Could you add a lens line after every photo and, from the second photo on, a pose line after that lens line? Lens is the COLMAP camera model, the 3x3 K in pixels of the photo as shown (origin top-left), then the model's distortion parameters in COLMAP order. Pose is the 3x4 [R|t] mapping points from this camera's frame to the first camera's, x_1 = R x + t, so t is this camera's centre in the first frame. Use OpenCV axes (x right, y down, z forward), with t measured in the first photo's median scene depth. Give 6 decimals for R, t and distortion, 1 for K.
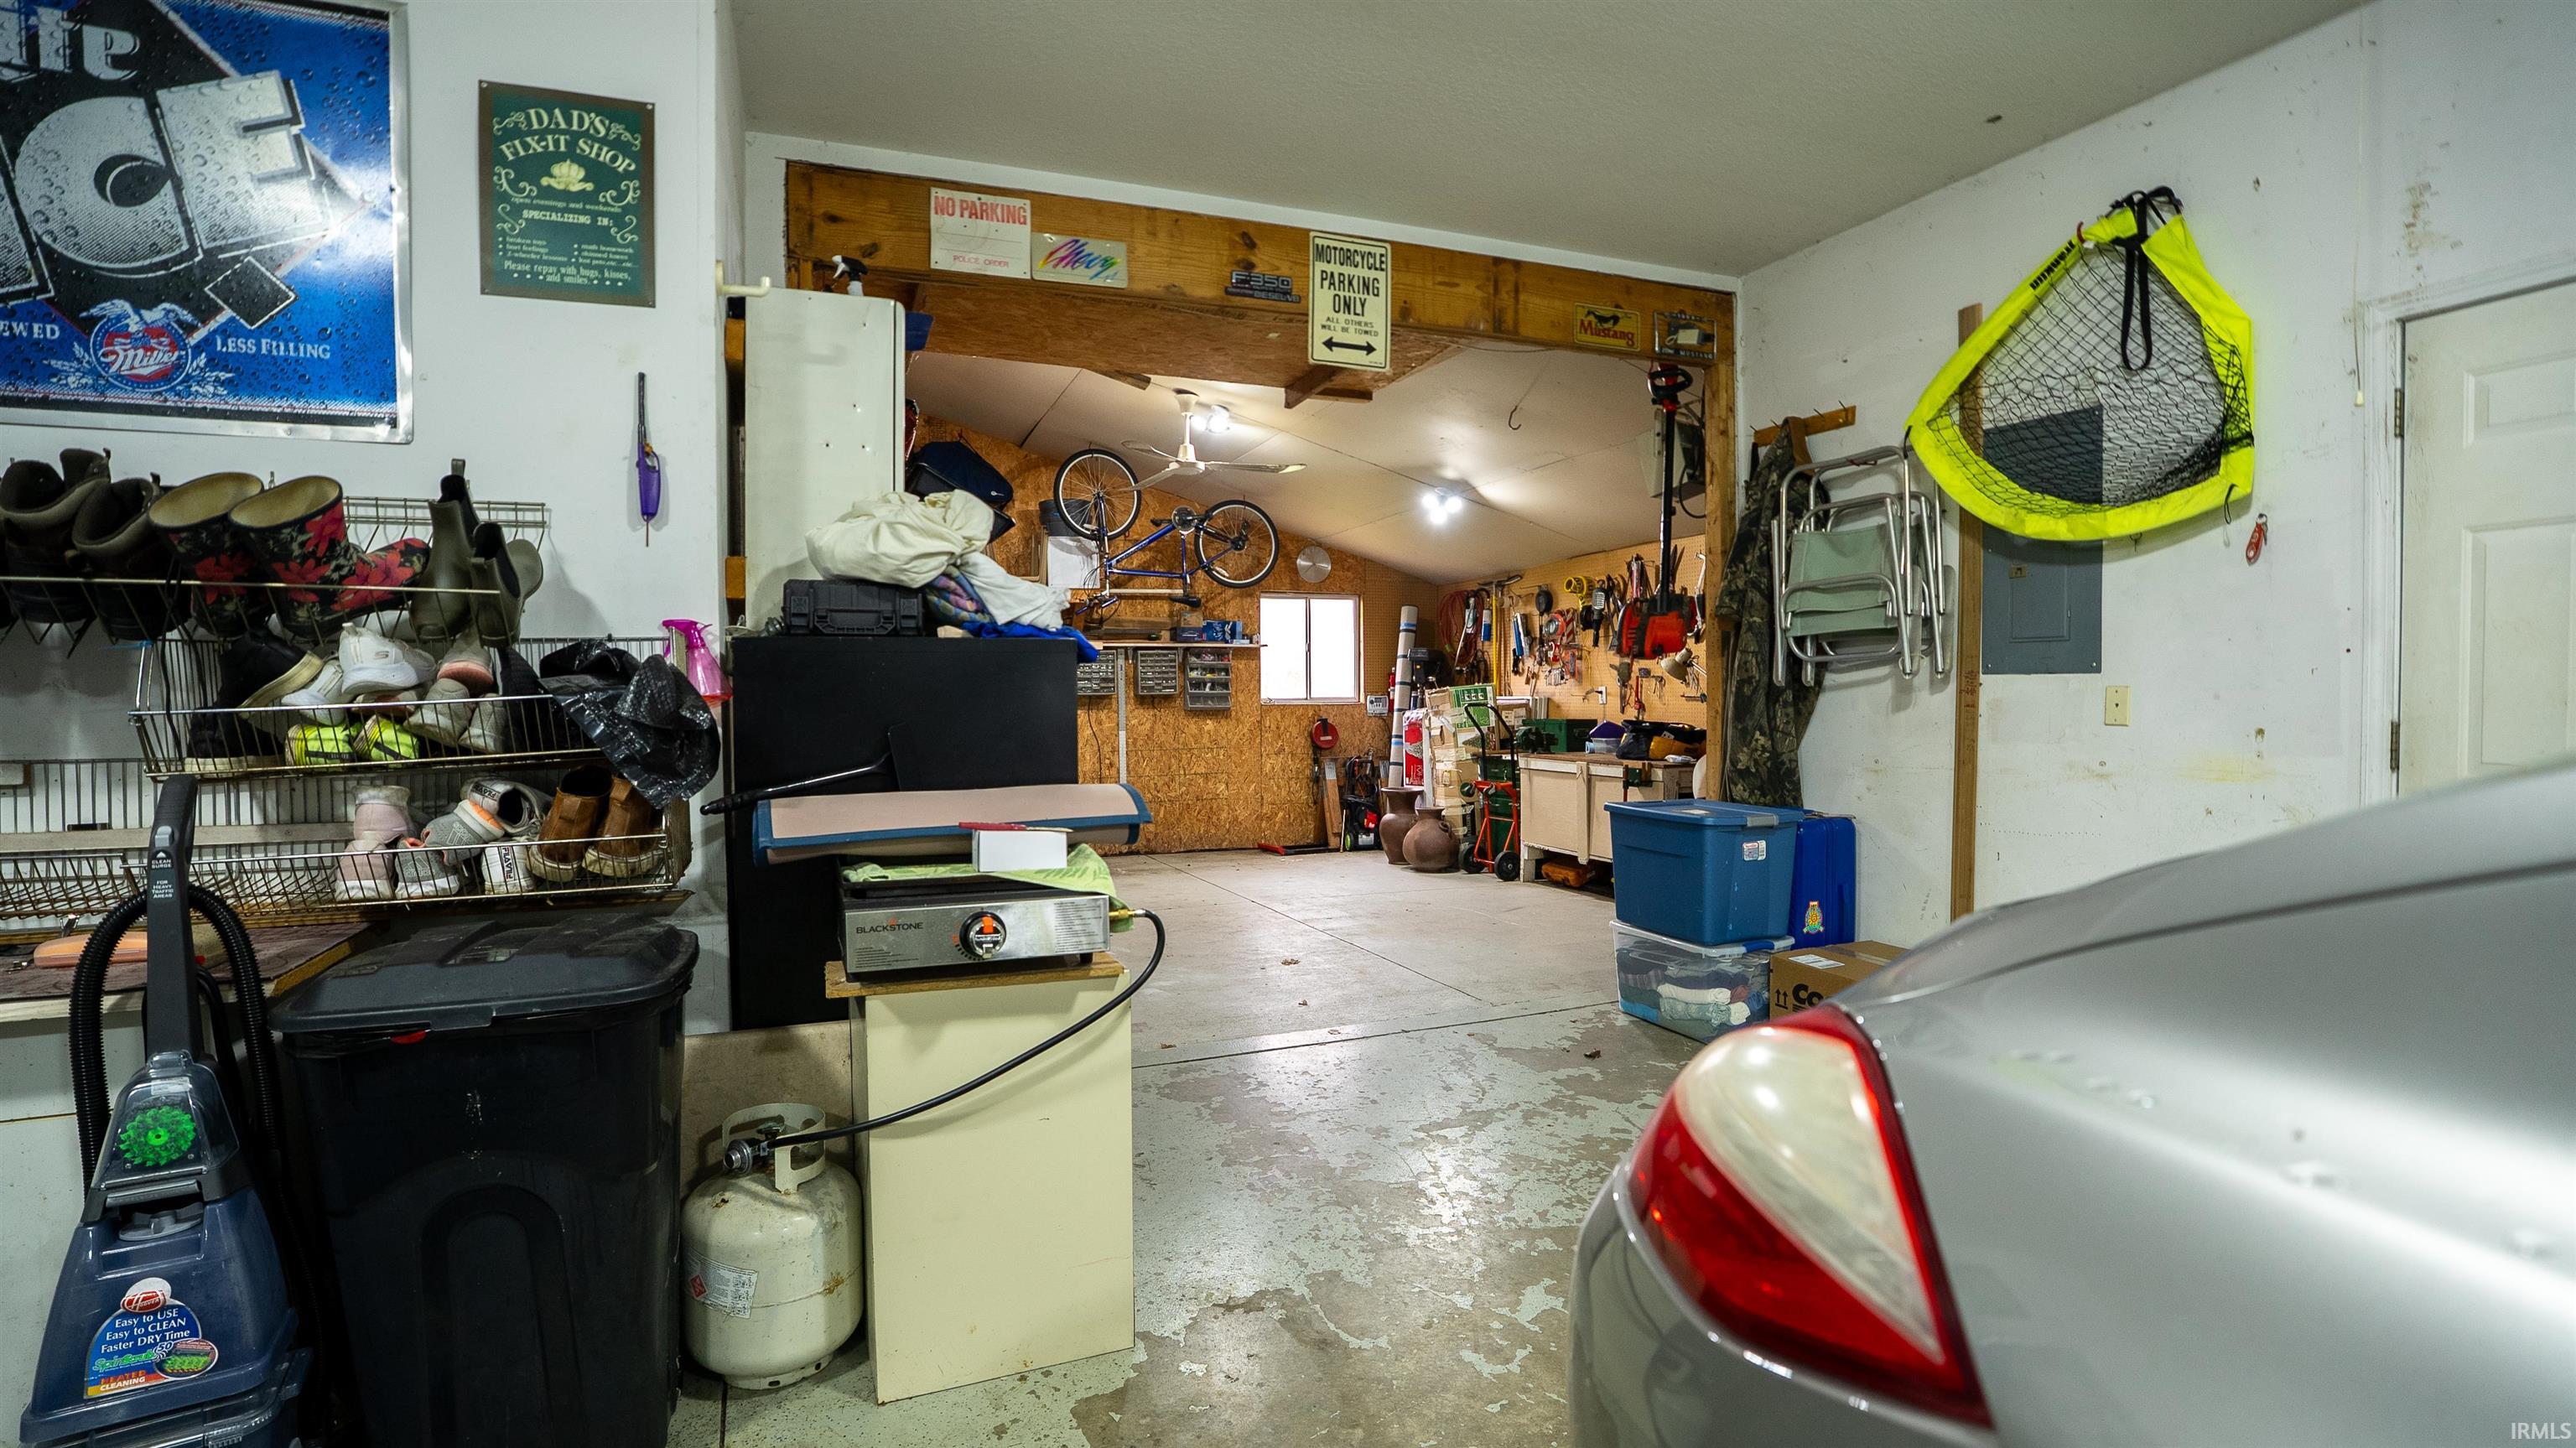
lens RADIAL K [[1184.4, 0, 1278.8], [0, 1184.4, 730.8], [0, 0, 1]] dist [-0.050699, 0.014056]
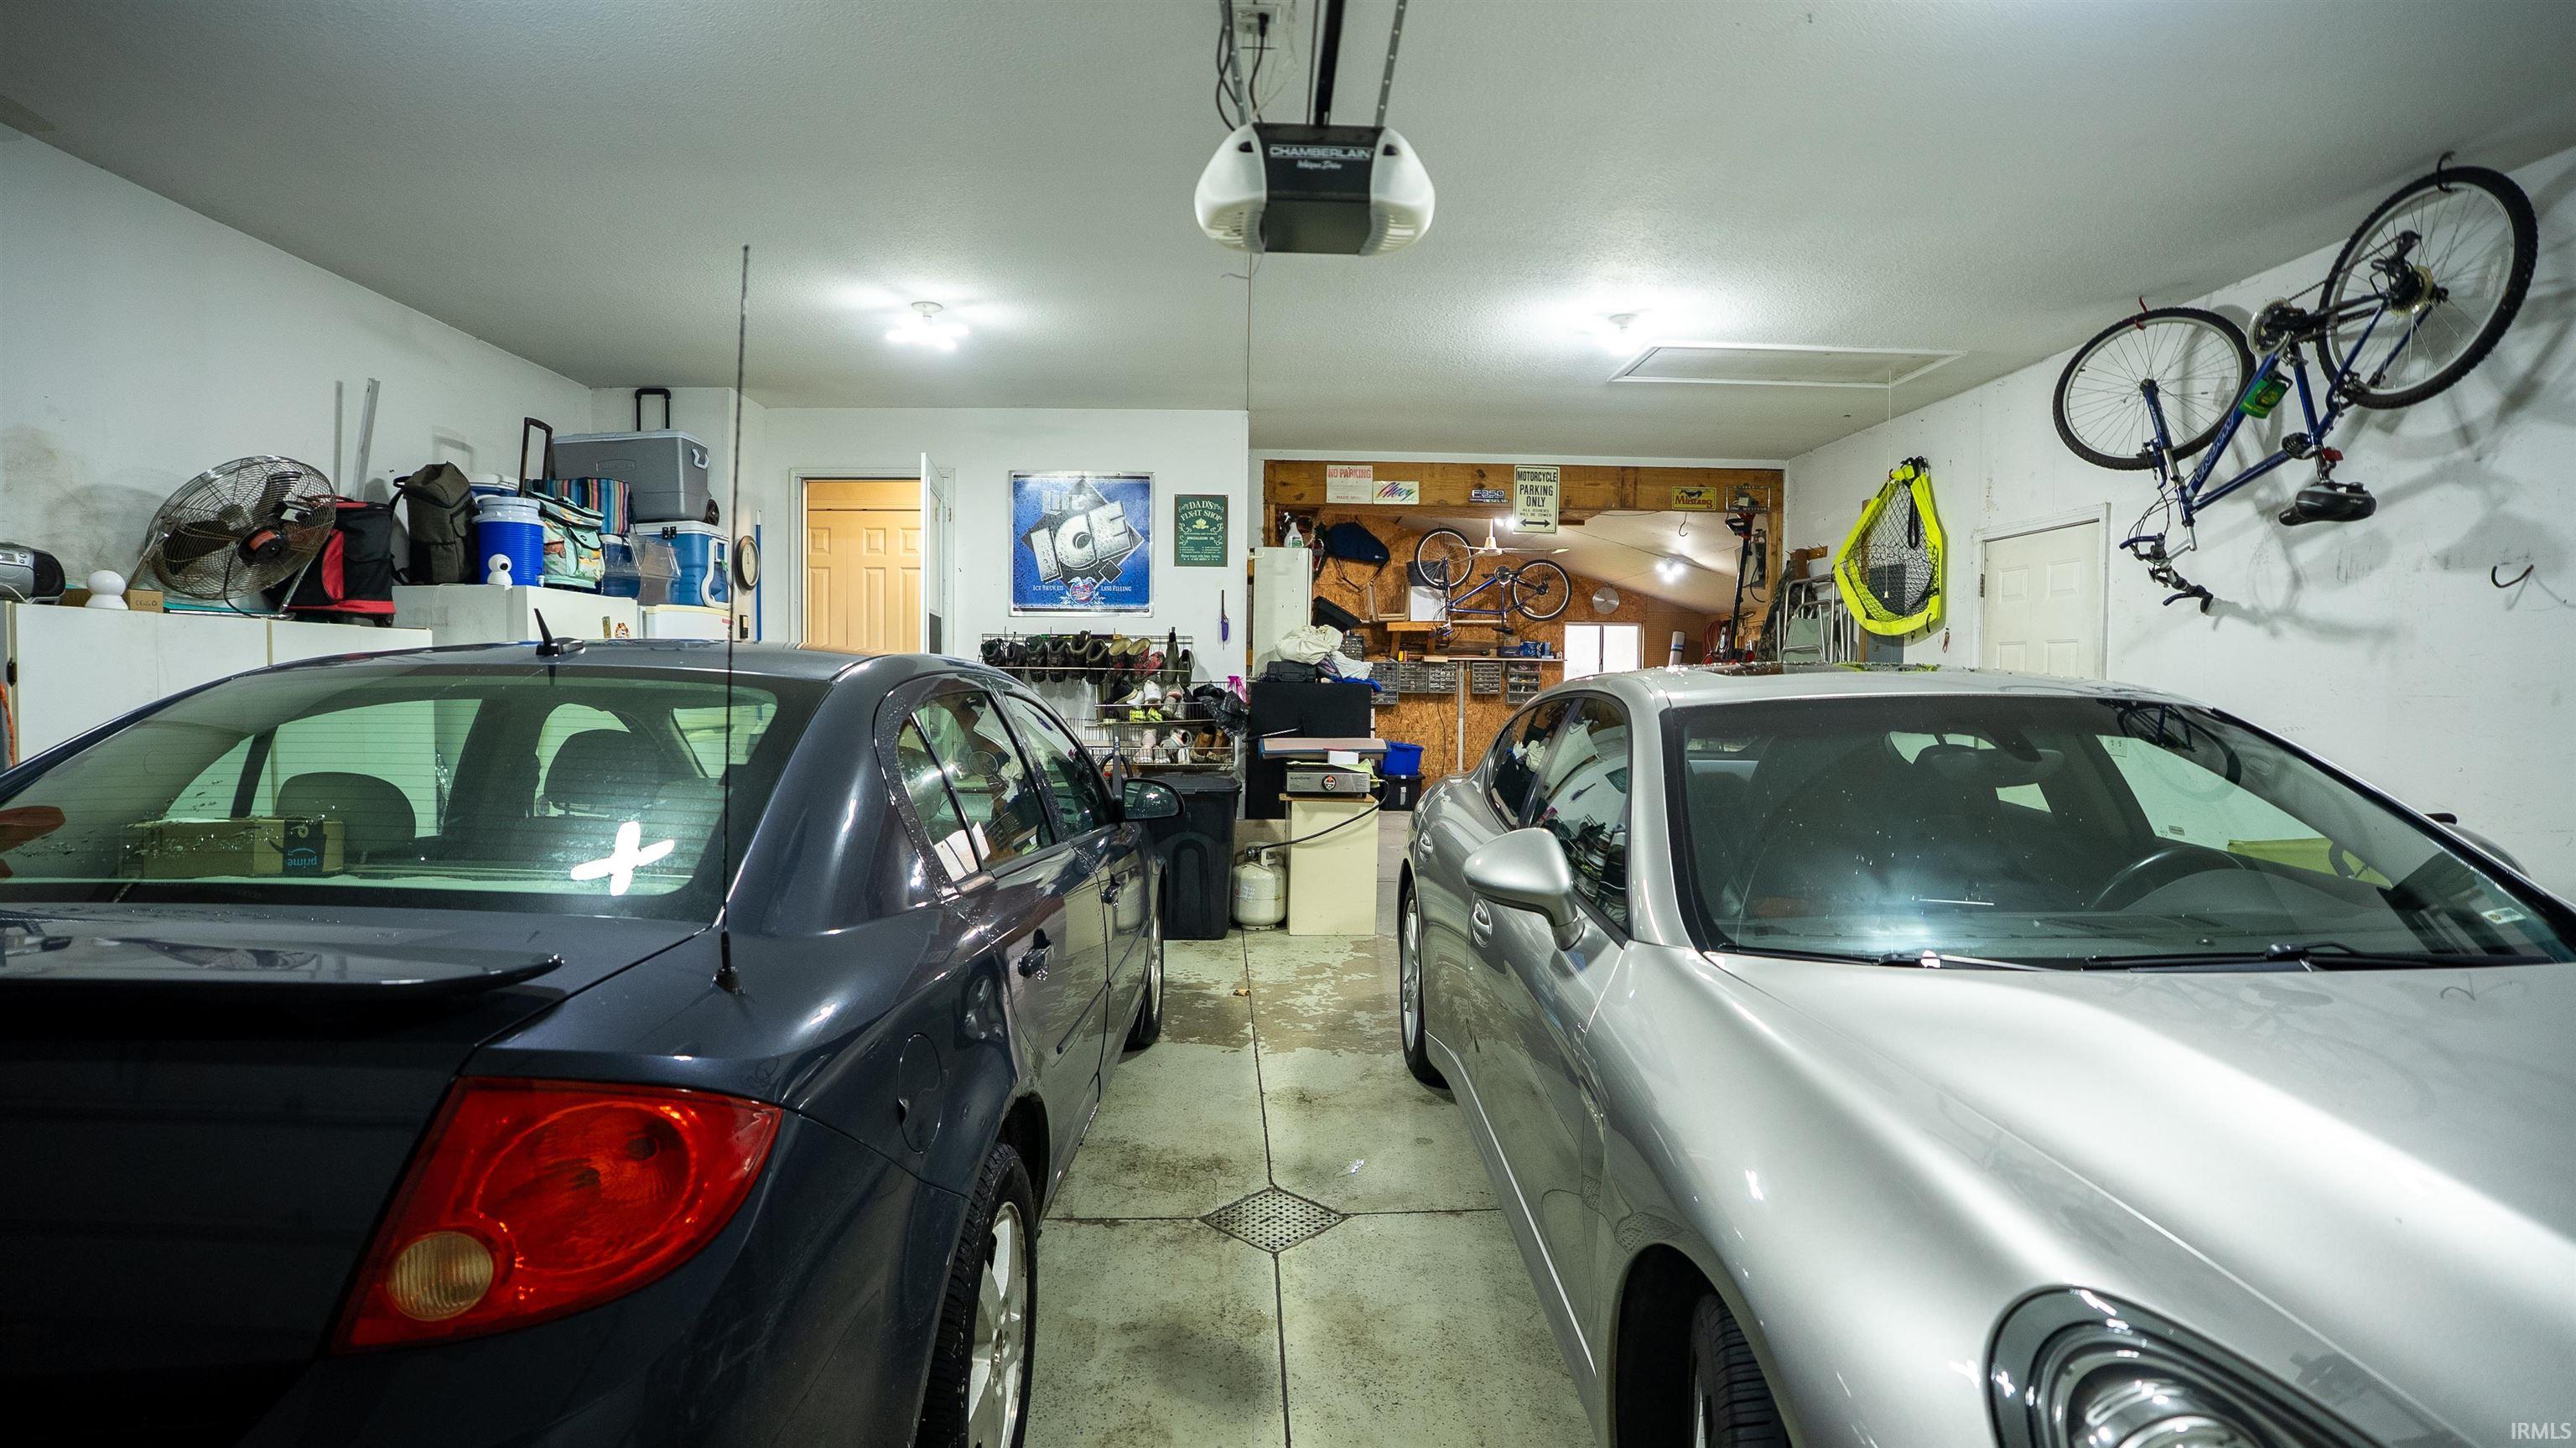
lens RADIAL K [[1184.4, 0, 1277.4], [0, 1184.4, 716.5], [0, 0, 1]] dist [-0.050699, 0.014056]
pose [[0.940374, 0.028647, -0.338935, 0.566075], [-0.028641, 0.999577, 0.005018, -0.012148], [0.338935, 0.004988, 0.940796, -1.663510]]
